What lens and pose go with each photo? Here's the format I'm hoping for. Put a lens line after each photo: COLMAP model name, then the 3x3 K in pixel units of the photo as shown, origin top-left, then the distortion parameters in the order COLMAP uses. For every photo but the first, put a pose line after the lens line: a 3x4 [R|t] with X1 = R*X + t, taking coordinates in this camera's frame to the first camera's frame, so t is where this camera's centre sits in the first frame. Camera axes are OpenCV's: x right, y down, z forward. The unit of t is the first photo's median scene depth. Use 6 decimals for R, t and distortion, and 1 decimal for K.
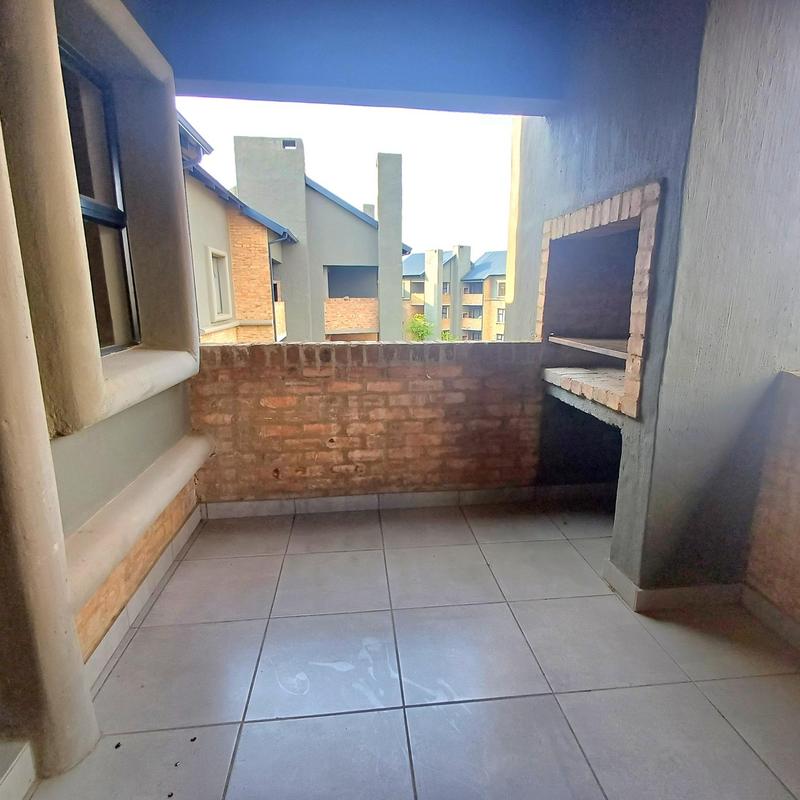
lens RADIAL K [[482.1, 0, 404.5], [0, 482.1, 399.0], [0, 0, 1]] dist [0.005938, -0.002674]
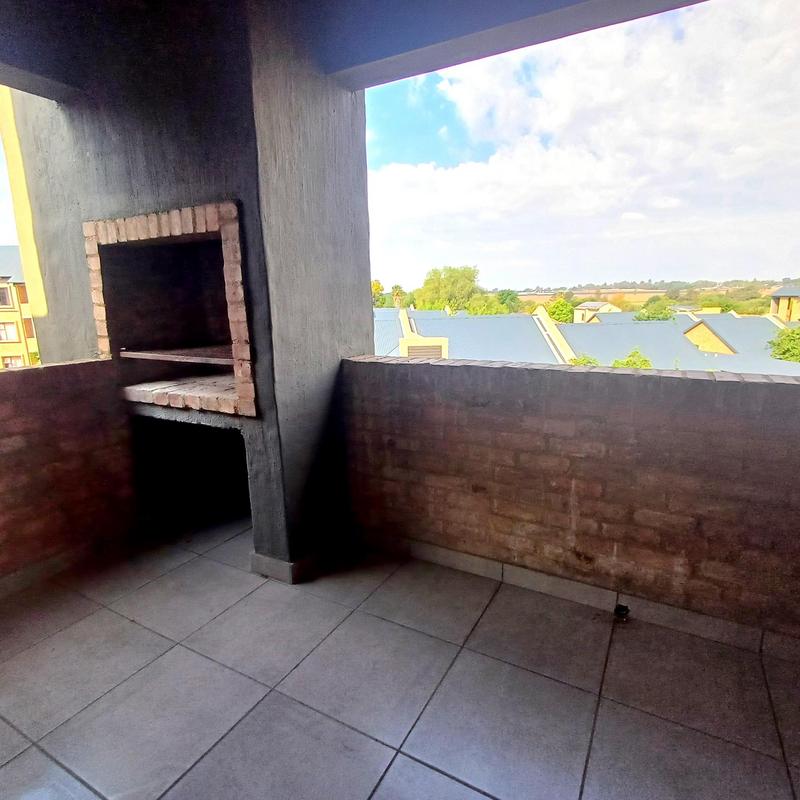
lens RADIAL K [[482.1, 0, 407.4], [0, 482.1, 399.5], [0, 0, 1]] dist [0.005938, -0.002674]
pose [[0.577230, -0.175363, 0.797530, -0.180055], [0.188925, 0.978849, 0.078493, -0.017730], [-0.794426, 0.105364, 0.598151, 0.064451]]
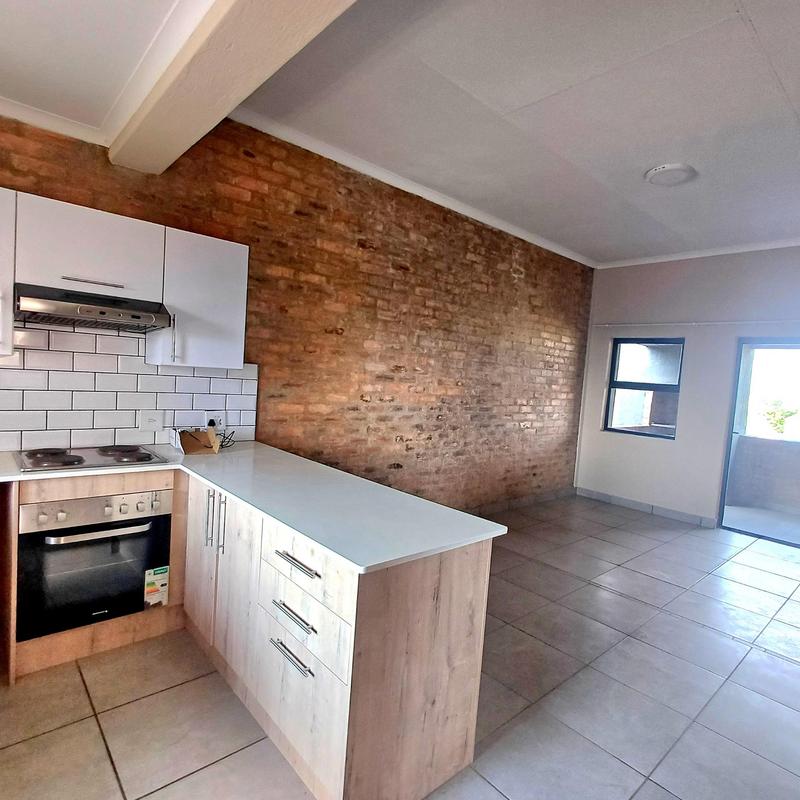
lens RADIAL K [[482.1, 0, 406.0], [0, 482.1, 404.4], [0, 0, 1]] dist [0.005938, -0.002674]
pose [[0.812084, 0.025771, 0.582971, -3.494034], [0.050371, 0.992200, -0.114028, 0.003195], [-0.581362, 0.121965, 0.804452, -0.577297]]
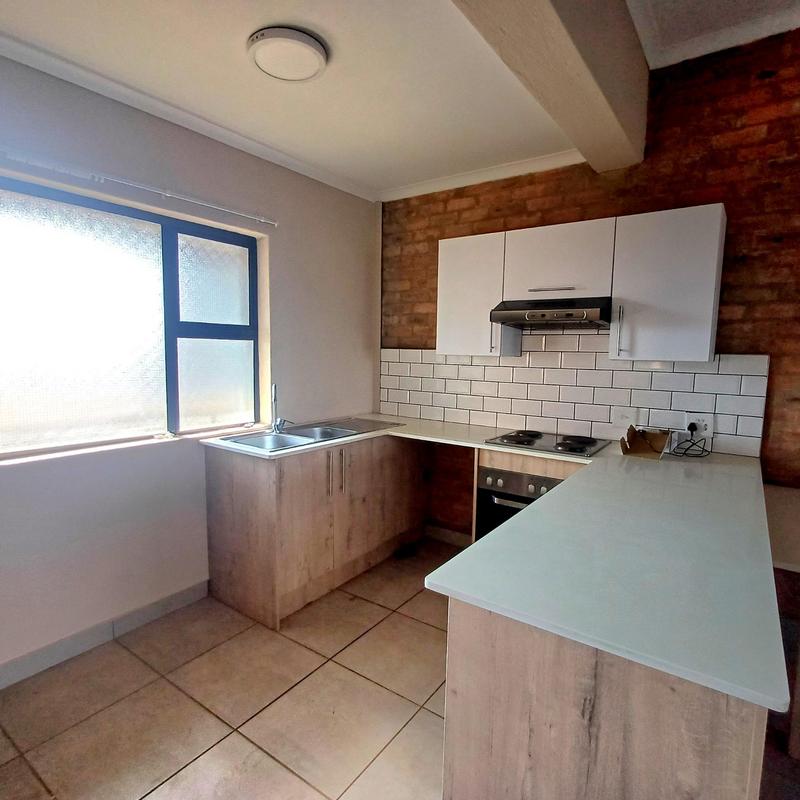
lens RADIAL K [[482.1, 0, 412.4], [0, 482.1, 403.2], [0, 0, 1]] dist [0.005938, -0.002674]
pose [[0.755489, 0.093413, -0.648467, -2.859625], [-0.159744, 0.986175, -0.044047, -0.027884], [0.635388, 0.136866, 0.759967, -0.457869]]
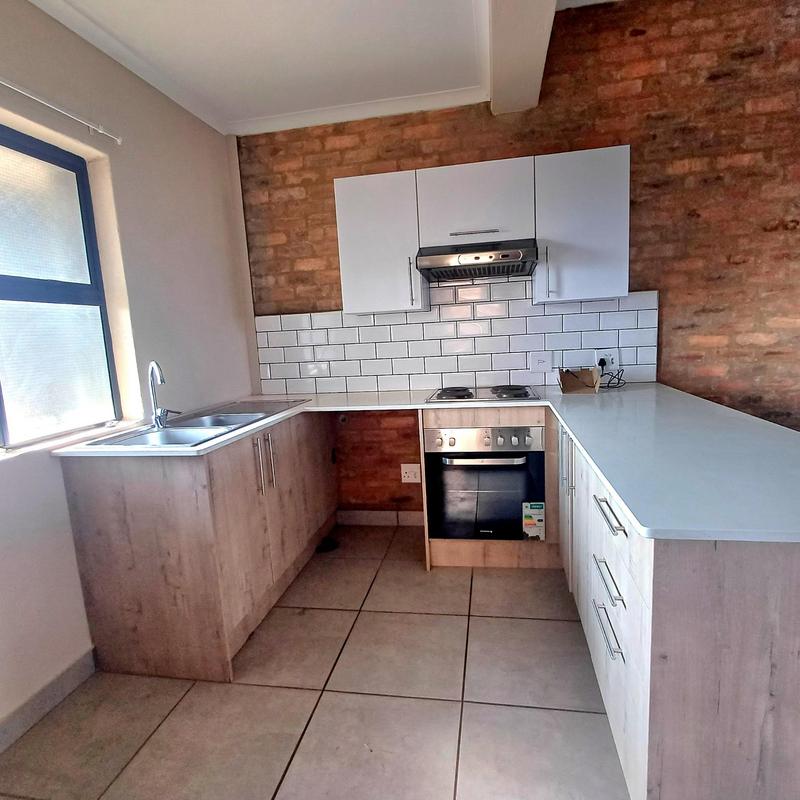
lens RADIAL K [[482.1, 0, 410.1], [0, 482.1, 402.7], [0, 0, 1]] dist [0.005938, -0.002674]
pose [[0.959047, -0.004194, -0.283217, -3.249259], [-0.011709, 0.998449, -0.054437, 0.054632], [0.283006, 0.055524, 0.957510, -0.477422]]
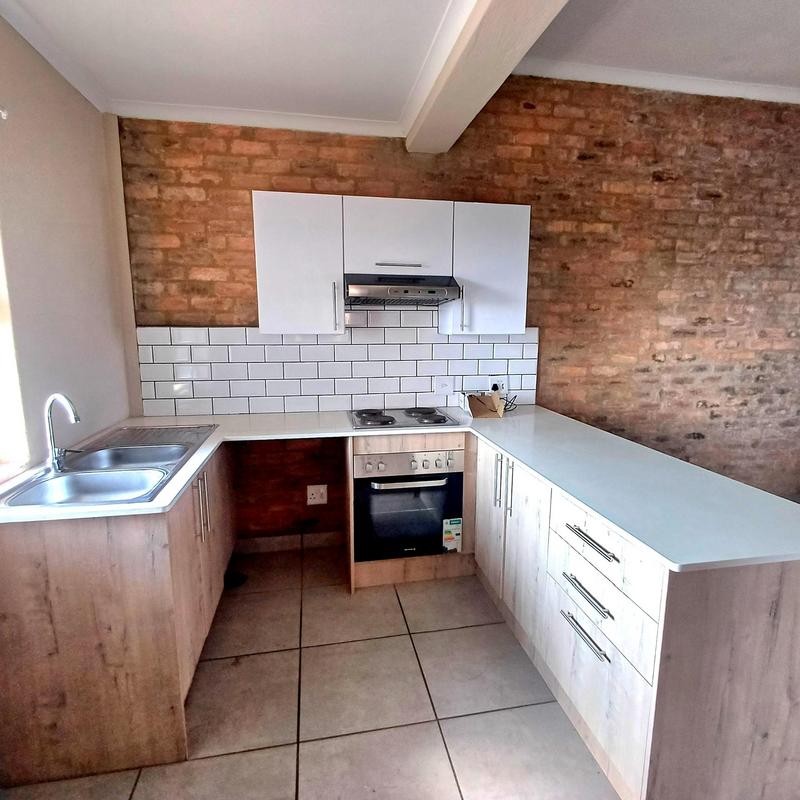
lens RADIAL K [[482.1, 0, 410.8], [0, 482.1, 402.1], [0, 0, 1]] dist [0.005938, -0.002674]
pose [[0.996404, -0.003987, 0.084633, -3.512118], [0.008025, 0.998843, -0.047420, -0.020531], [-0.084346, 0.047928, 0.995283, -0.538889]]
